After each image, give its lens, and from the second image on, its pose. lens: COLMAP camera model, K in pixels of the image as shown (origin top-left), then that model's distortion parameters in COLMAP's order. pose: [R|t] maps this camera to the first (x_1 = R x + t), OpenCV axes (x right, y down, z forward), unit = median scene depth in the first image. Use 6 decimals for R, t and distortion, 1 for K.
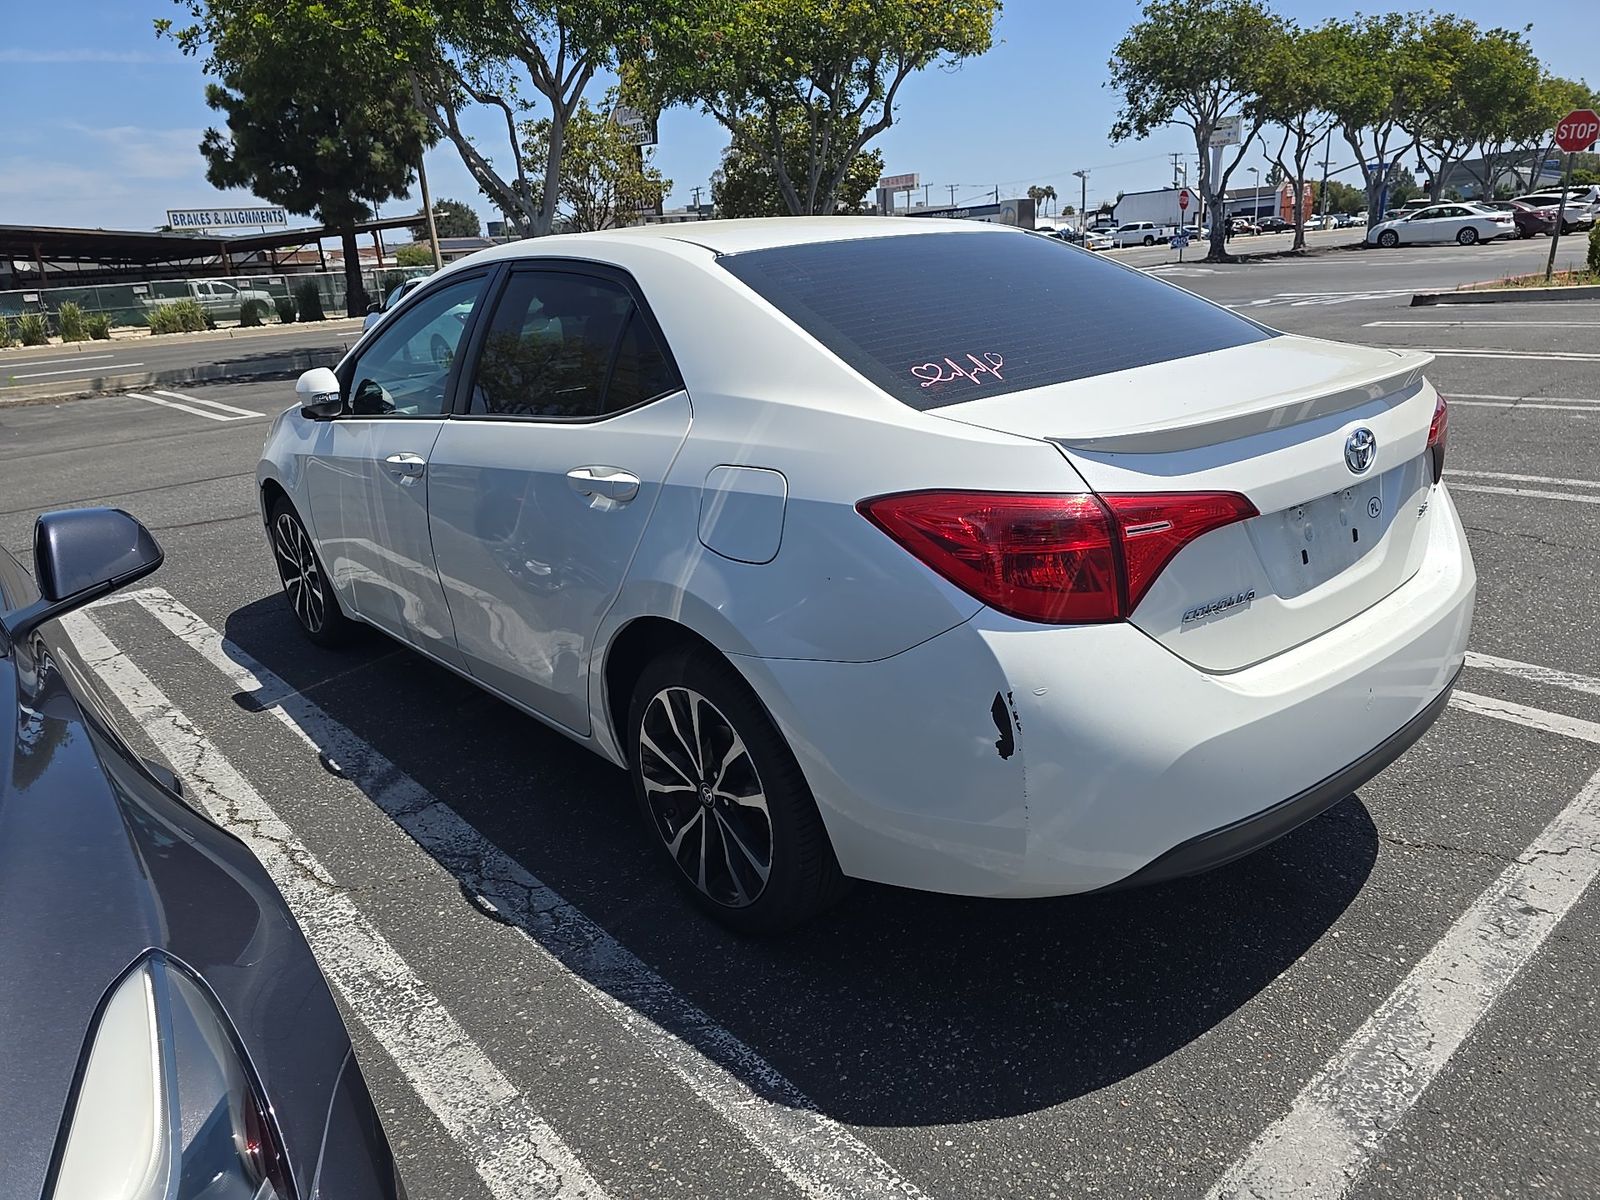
lens RADIAL K [[1087.3, 0, 800.0], [0, 1087.3, 600.0], [0, 0, 1]] dist [0.041116, -0.038021]
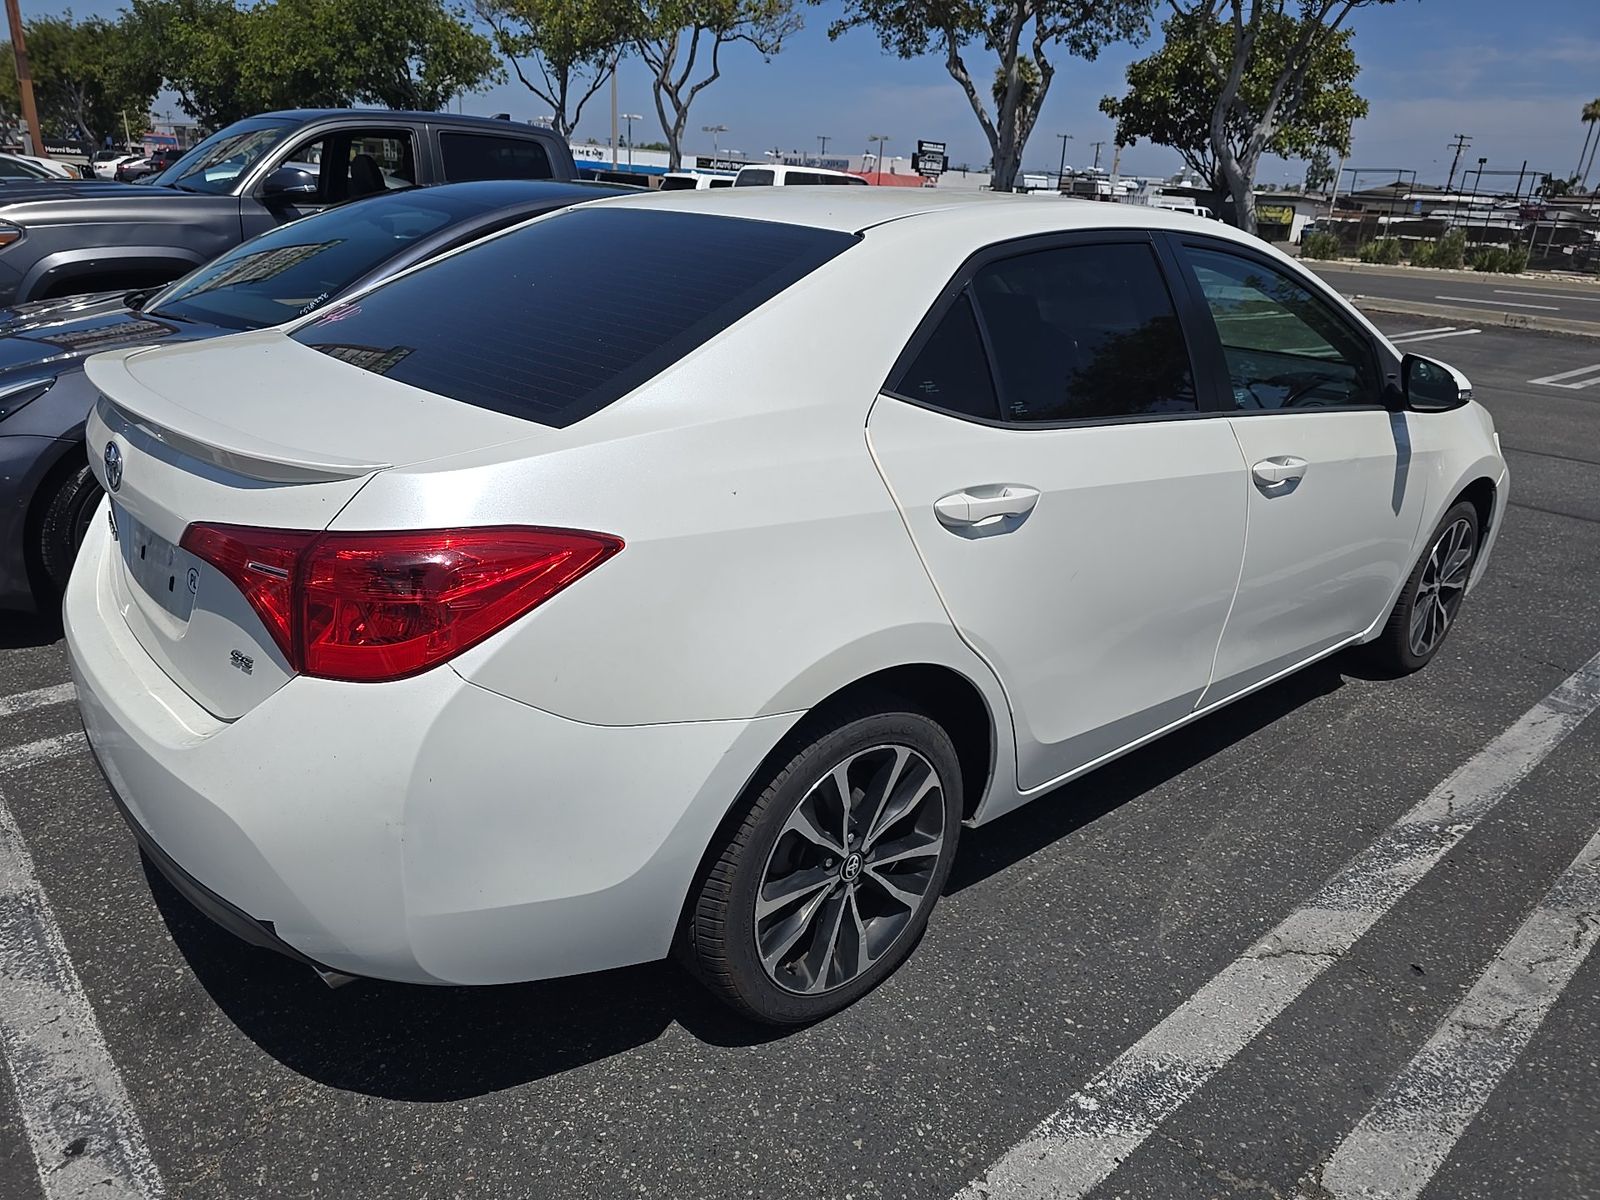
lens RADIAL K [[1087.3, 0, 800.0], [0, 1087.3, 600.0], [0, 0, 1]] dist [0.041116, -0.038021]
pose [[0.009672, 0.402302, -0.915456, 0.747670], [-0.343880, 0.860998, 0.374737, -0.309587], [0.938964, 0.311183, 0.146671, 0.766123]]
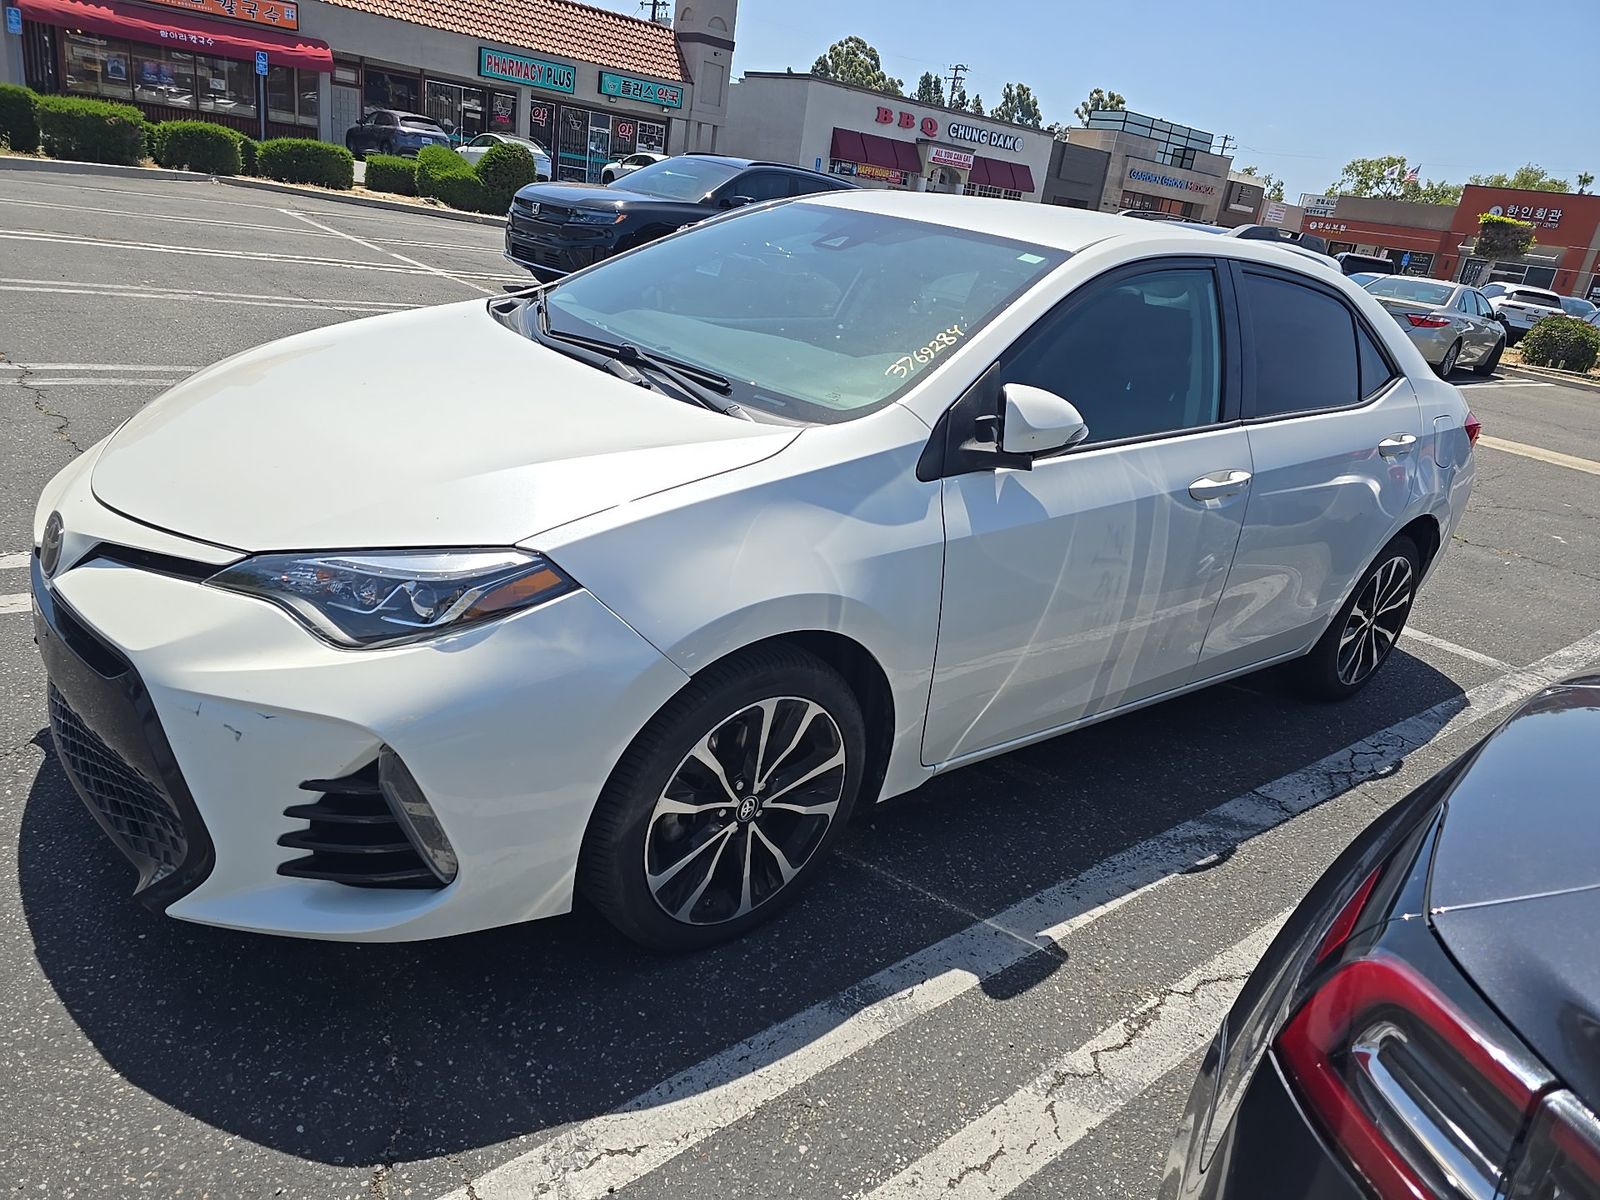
lens RADIAL K [[1087.3, 0, 800.0], [0, 1087.3, 600.0], [0, 0, 1]] dist [0.041116, -0.038021]
pose [[0.004072, -0.292026, 0.956402, -1.037929], [0.160426, 0.944212, 0.287622, -0.290256], [-0.987039, 0.152261, 0.050694, 1.096566]]
